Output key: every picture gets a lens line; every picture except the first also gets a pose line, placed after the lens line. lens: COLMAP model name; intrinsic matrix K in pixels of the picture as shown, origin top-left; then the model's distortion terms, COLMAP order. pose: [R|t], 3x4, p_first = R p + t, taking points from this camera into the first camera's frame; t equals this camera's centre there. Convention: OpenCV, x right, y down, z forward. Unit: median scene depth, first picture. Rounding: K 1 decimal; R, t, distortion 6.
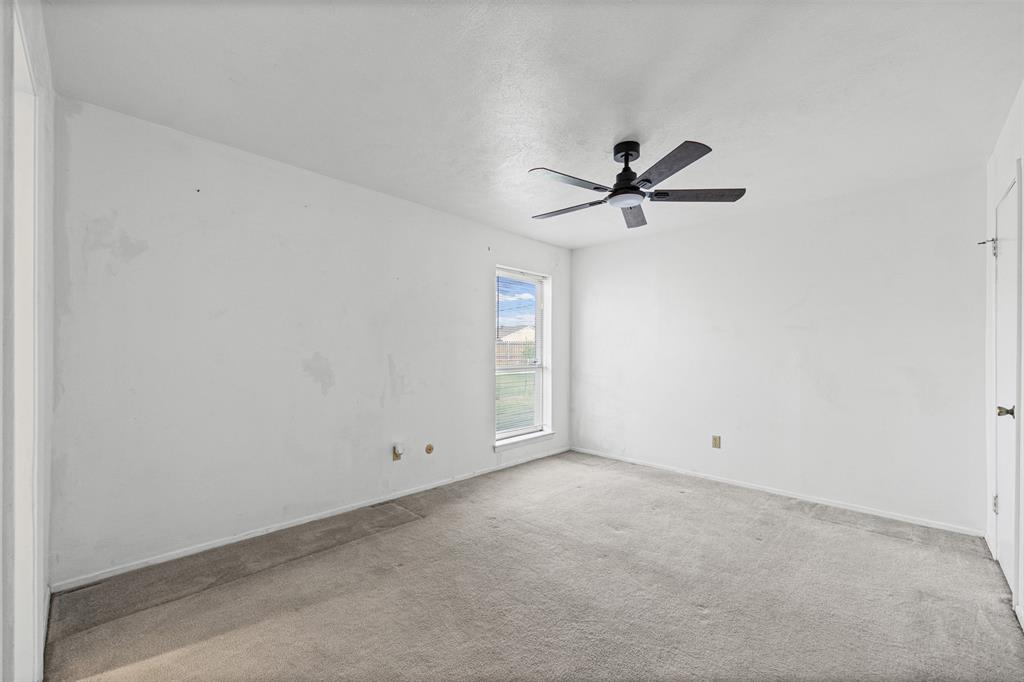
lens RADIAL K [[423.7, 0, 510.7], [0, 423.7, 345.9], [0, 0, 1]] dist [-0.001466, -0.000562]
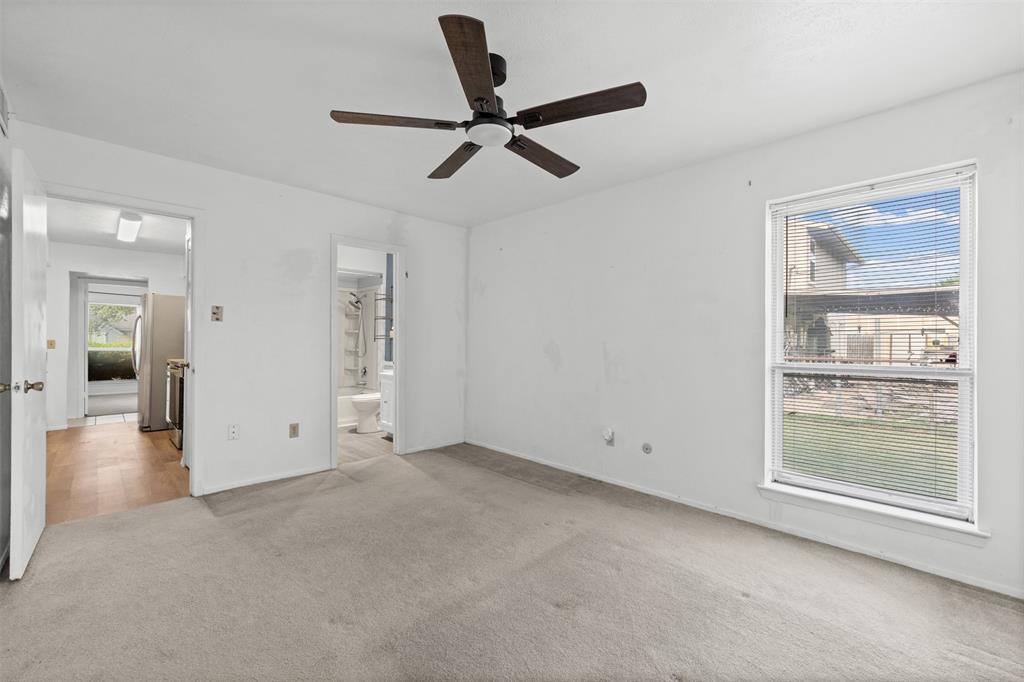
lens RADIAL K [[423.7, 0, 510.7], [0, 423.7, 345.9], [0, 0, 1]] dist [-0.001466, -0.000562]
pose [[-0.047947, 0.003775, -0.998843, 0.803494], [0.011850, 0.999925, 0.003211, 0.025492], [0.998780, -0.011682, -0.047988, 0.864813]]
